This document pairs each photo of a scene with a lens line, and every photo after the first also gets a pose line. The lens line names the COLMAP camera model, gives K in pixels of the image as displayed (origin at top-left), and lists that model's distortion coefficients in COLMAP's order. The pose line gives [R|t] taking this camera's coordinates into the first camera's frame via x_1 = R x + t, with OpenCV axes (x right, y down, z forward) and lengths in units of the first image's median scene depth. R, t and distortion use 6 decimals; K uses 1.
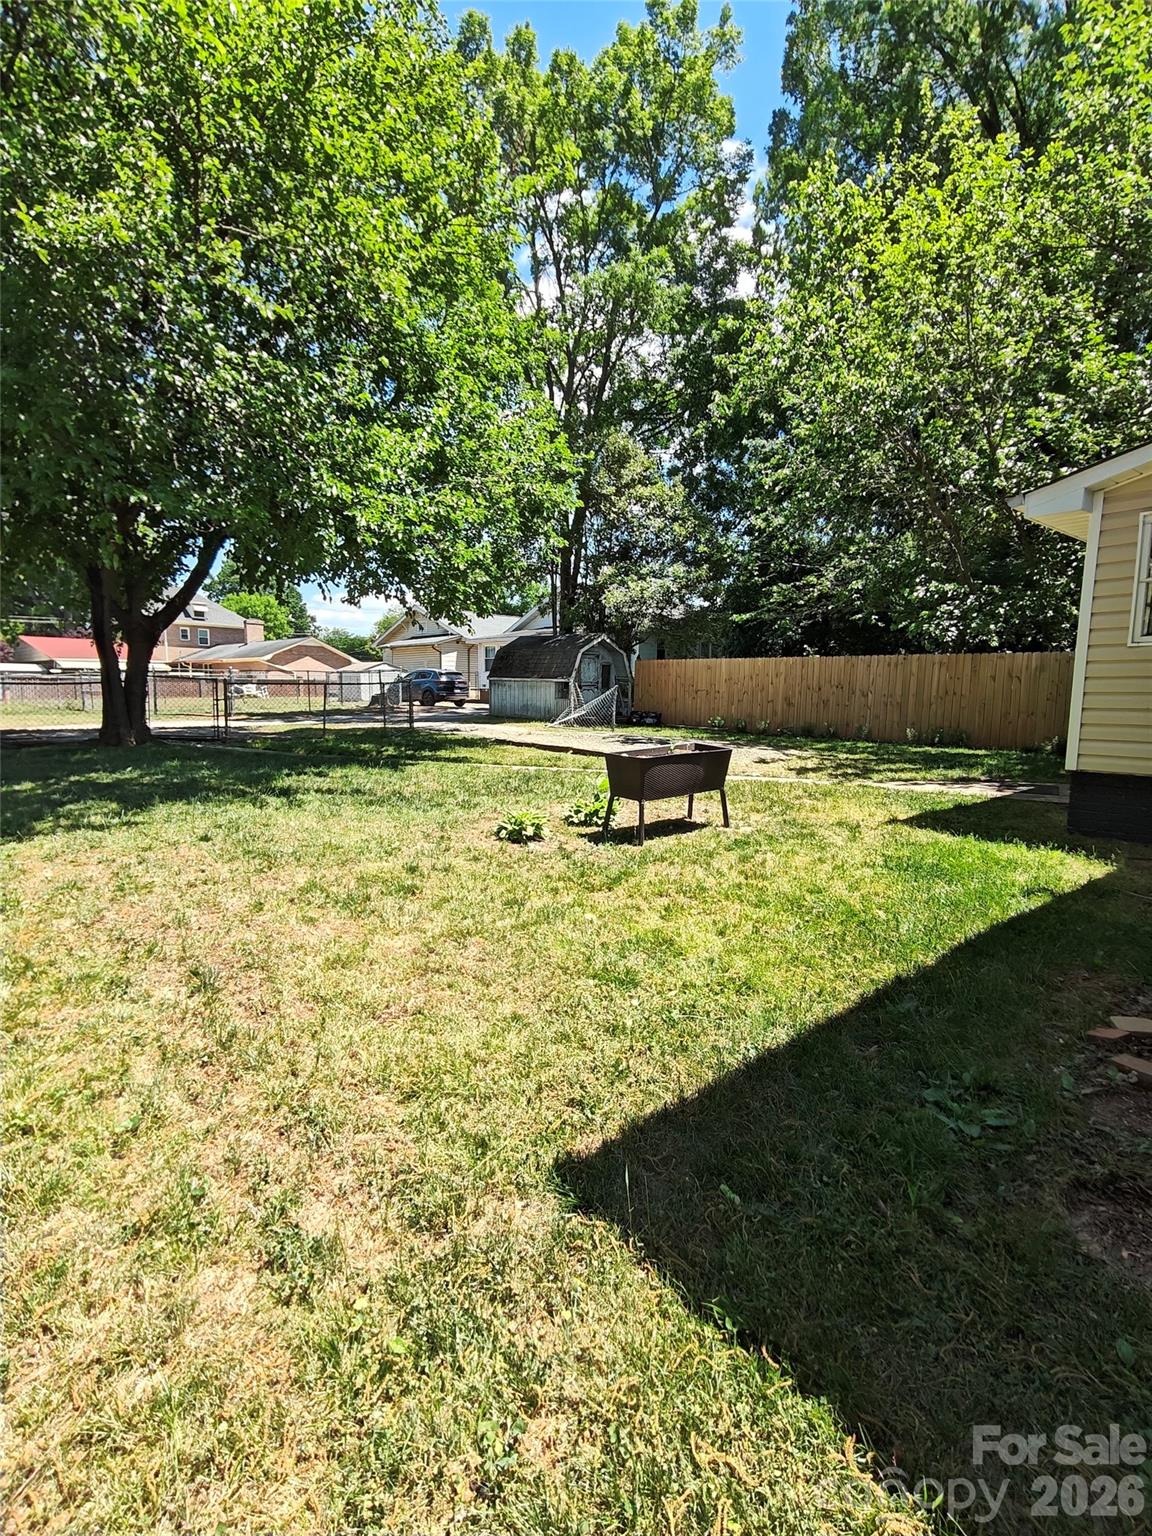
lens RADIAL K [[720.9, 0, 571.5], [0, 720.9, 780.7], [0, 0, 1]] dist [0.002375, 0.000769]
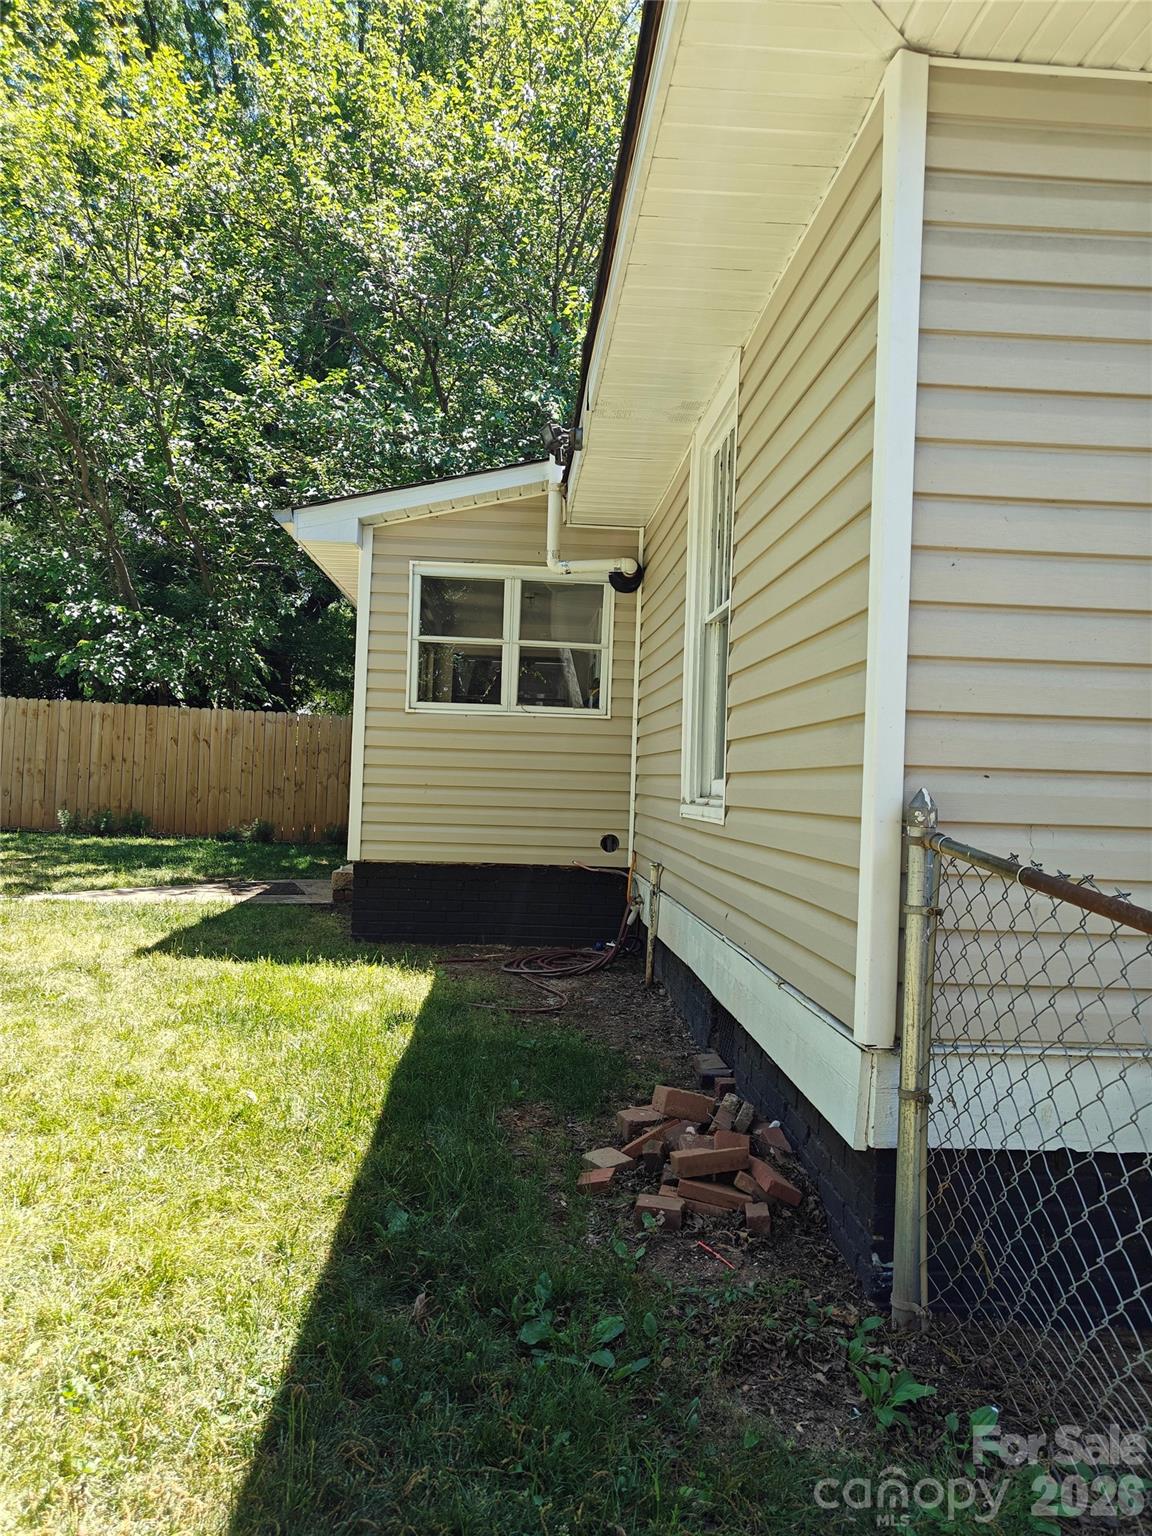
lens RADIAL K [[1063.0, 0, 576.0], [0, 1063.0, 768.0], [0, 0, 1]] dist [0.008222, 0.004419]
pose [[0.594912, 0.021926, 0.803492, -0.108033], [0.067372, 0.994750, -0.077027, -0.009630], [-0.800962, 0.099957, 0.590312, 0.102915]]
